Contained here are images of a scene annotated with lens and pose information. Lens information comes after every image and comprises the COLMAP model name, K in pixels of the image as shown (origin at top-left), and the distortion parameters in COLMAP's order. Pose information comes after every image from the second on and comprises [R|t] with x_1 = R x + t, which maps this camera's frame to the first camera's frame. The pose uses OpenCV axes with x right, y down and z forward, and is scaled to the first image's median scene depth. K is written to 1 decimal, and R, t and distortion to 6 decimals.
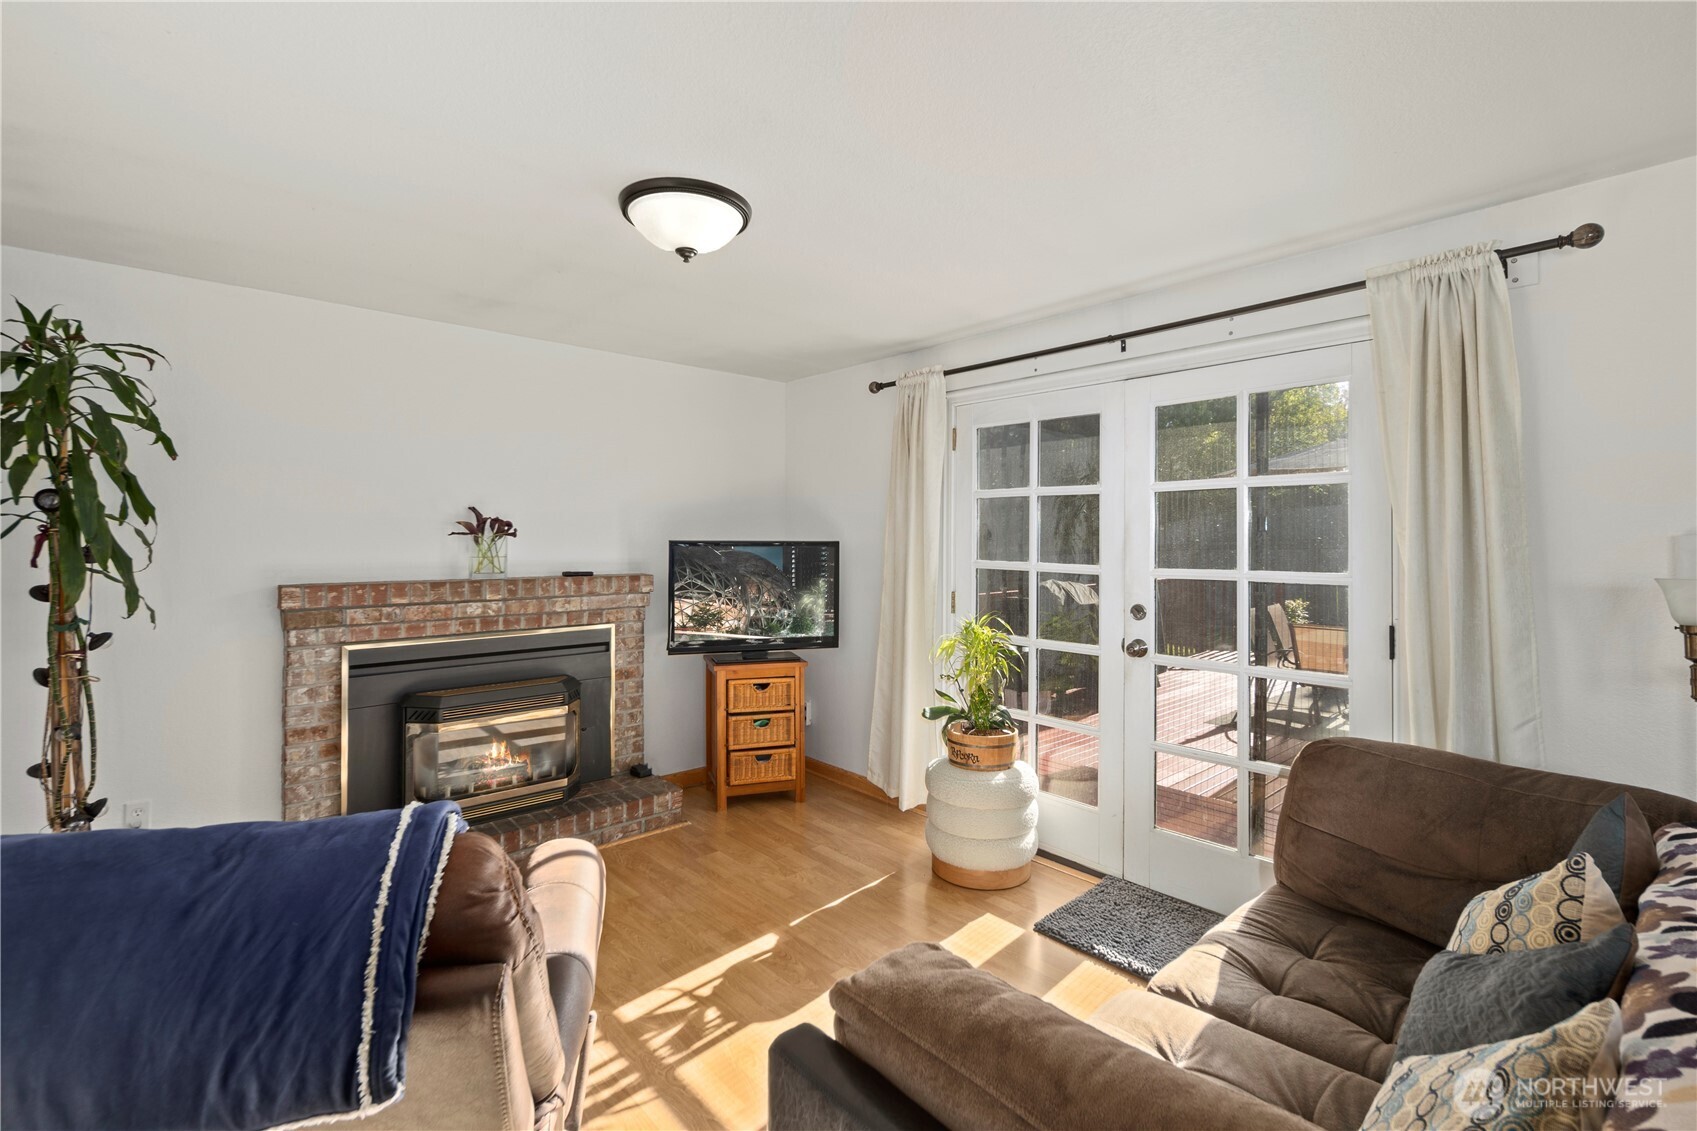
lens RADIAL K [[756.5, 0, 848.4], [0, 756.5, 537.1], [0, 0, 1]] dist [0.001729, -0.000693]
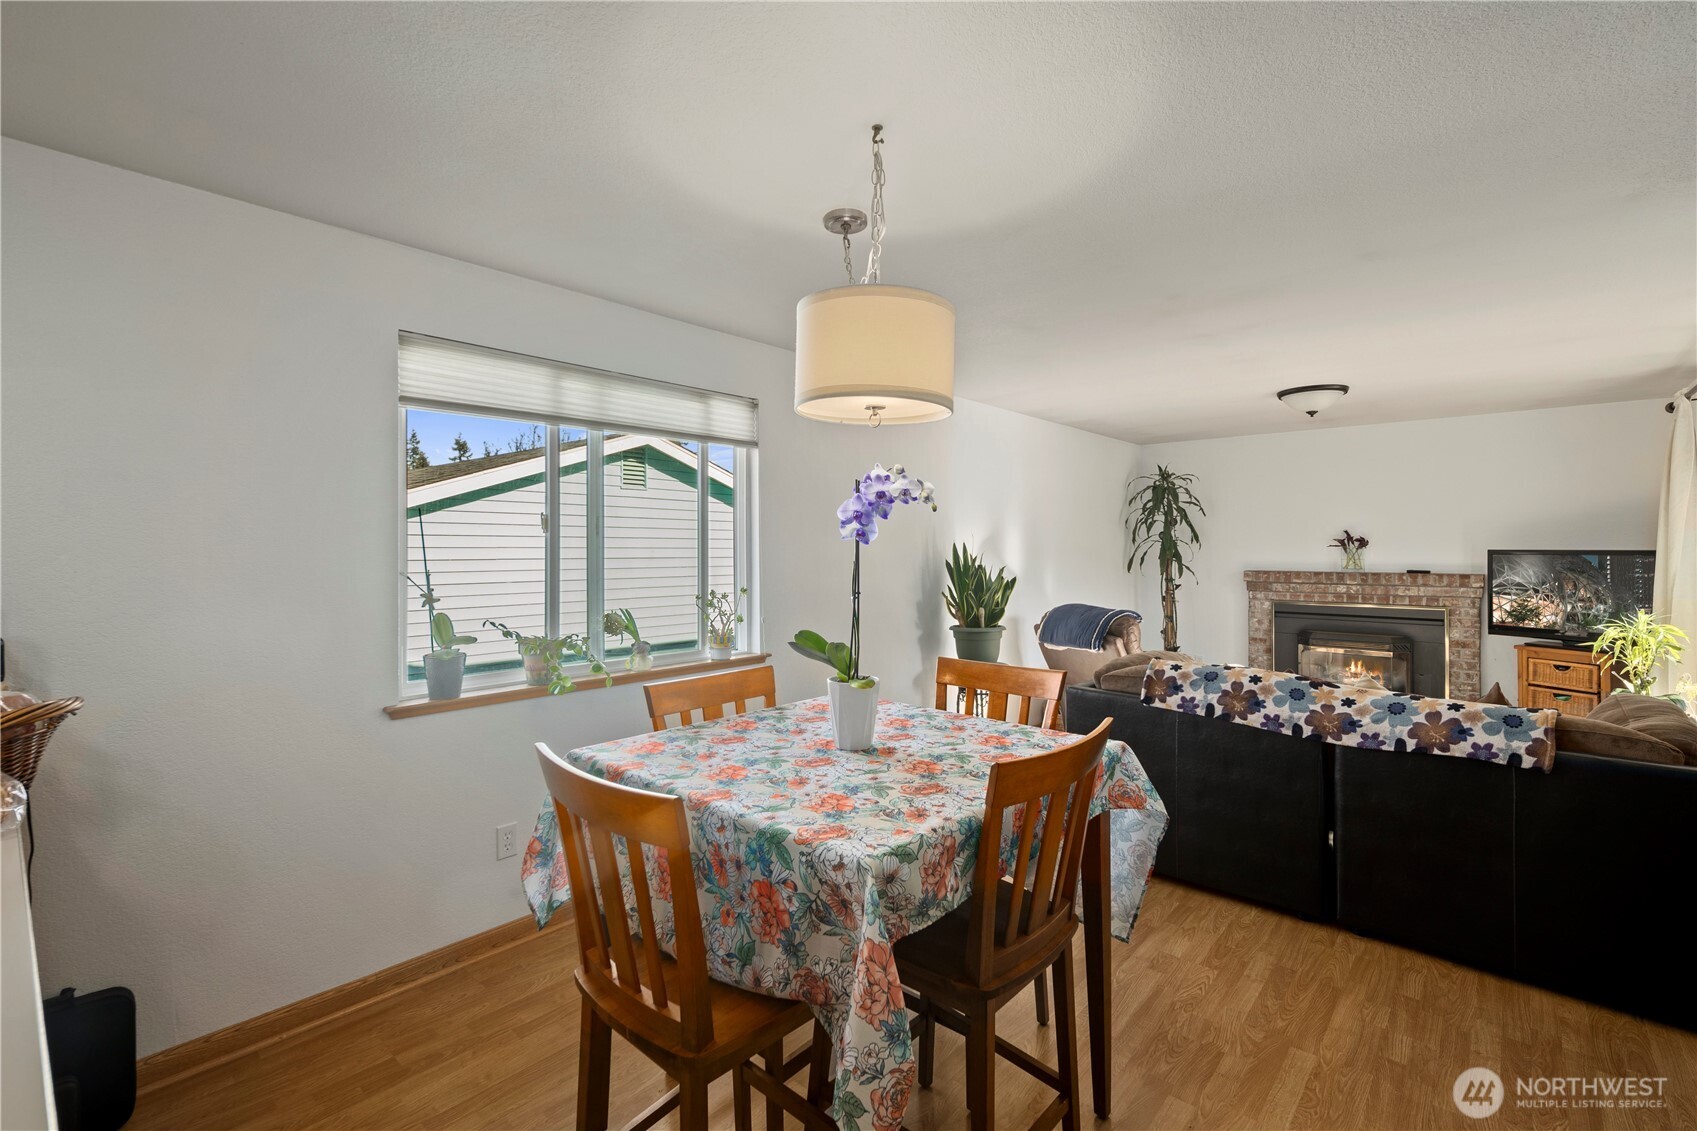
lens RADIAL K [[756.5, 0, 848.0], [0, 756.5, 546.0], [0, 0, 1]] dist [0.002669, 0.000085]
pose [[0.115314, -0.005283, -0.993315, 1.162377], [0.004073, 0.999980, -0.004846, -0.000562], [0.993321, -0.003487, 0.115333, -0.356357]]
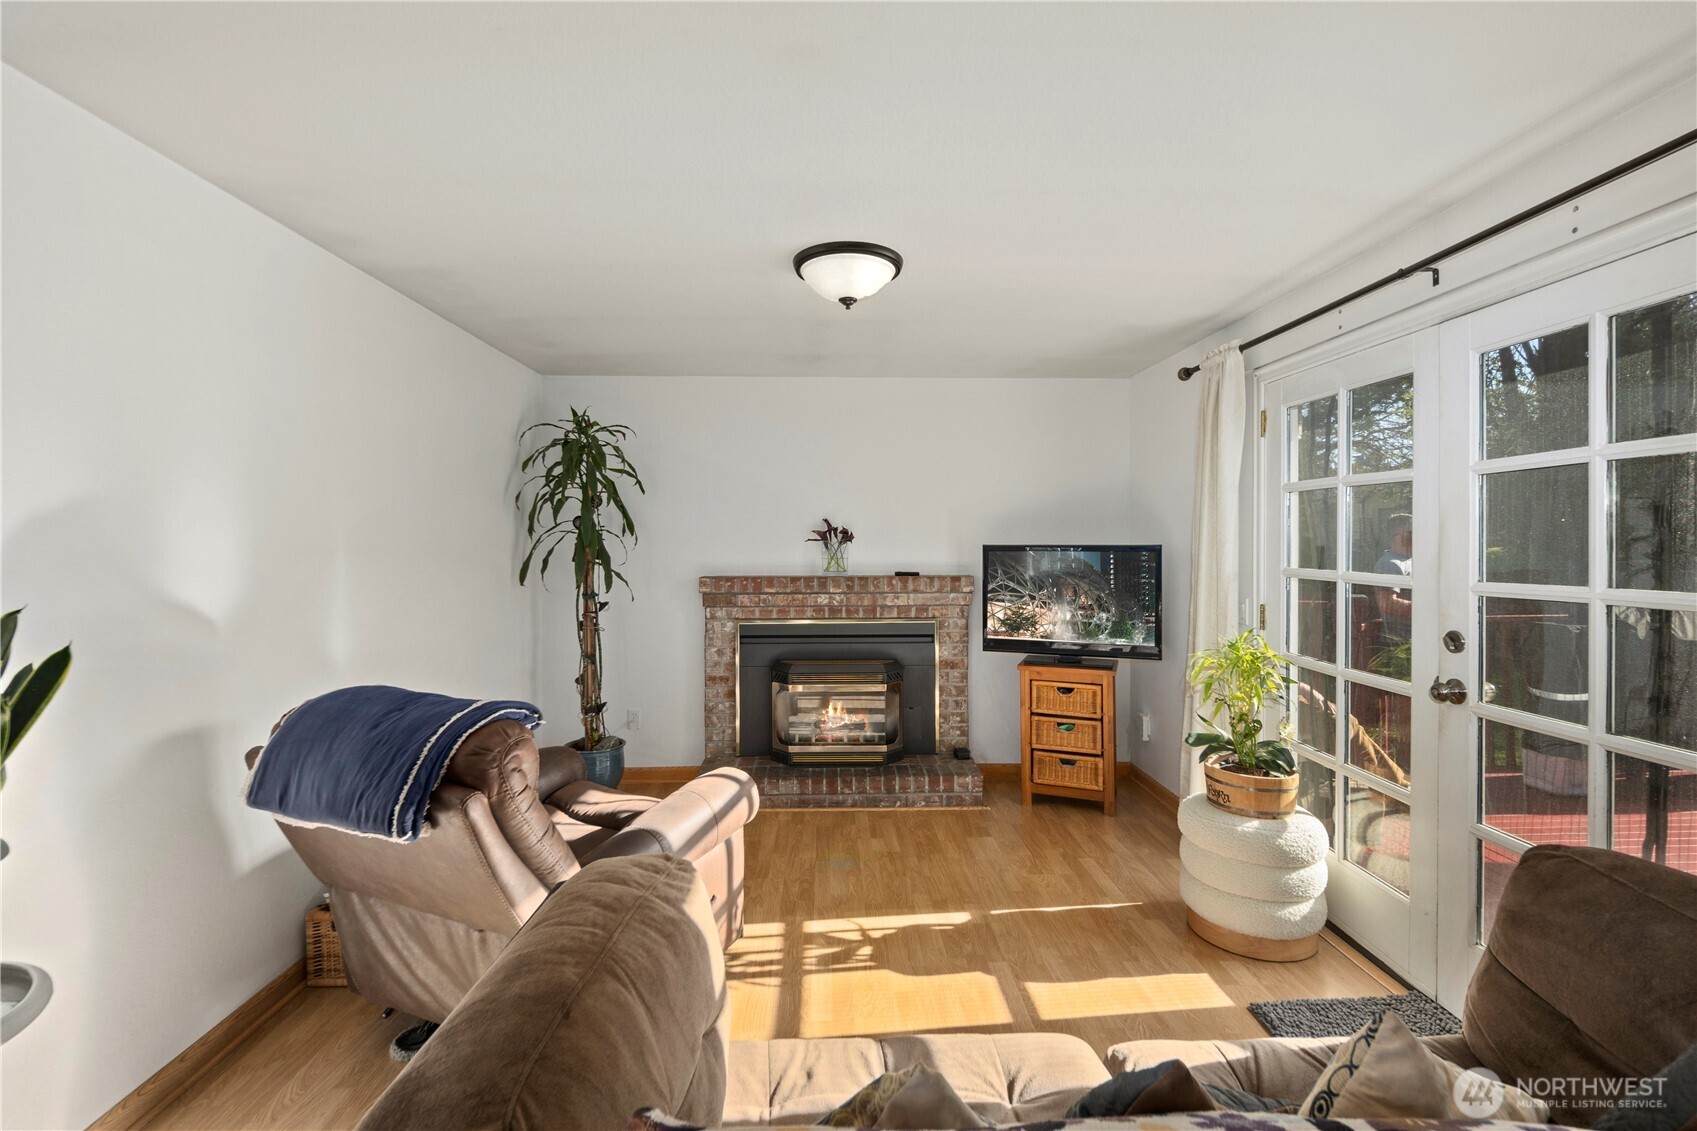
lens RADIAL K [[750.0, 0, 849.6], [0, 750.0, 544.2], [0, 0, 1]] dist [-0.000057, -0.000913]
pose [[0.763648, -0.004193, -0.645619, 0.364492], [0.006164, 0.999981, 0.000797, 0.001686], [0.645604, -0.004589, 0.763659, 0.069942]]
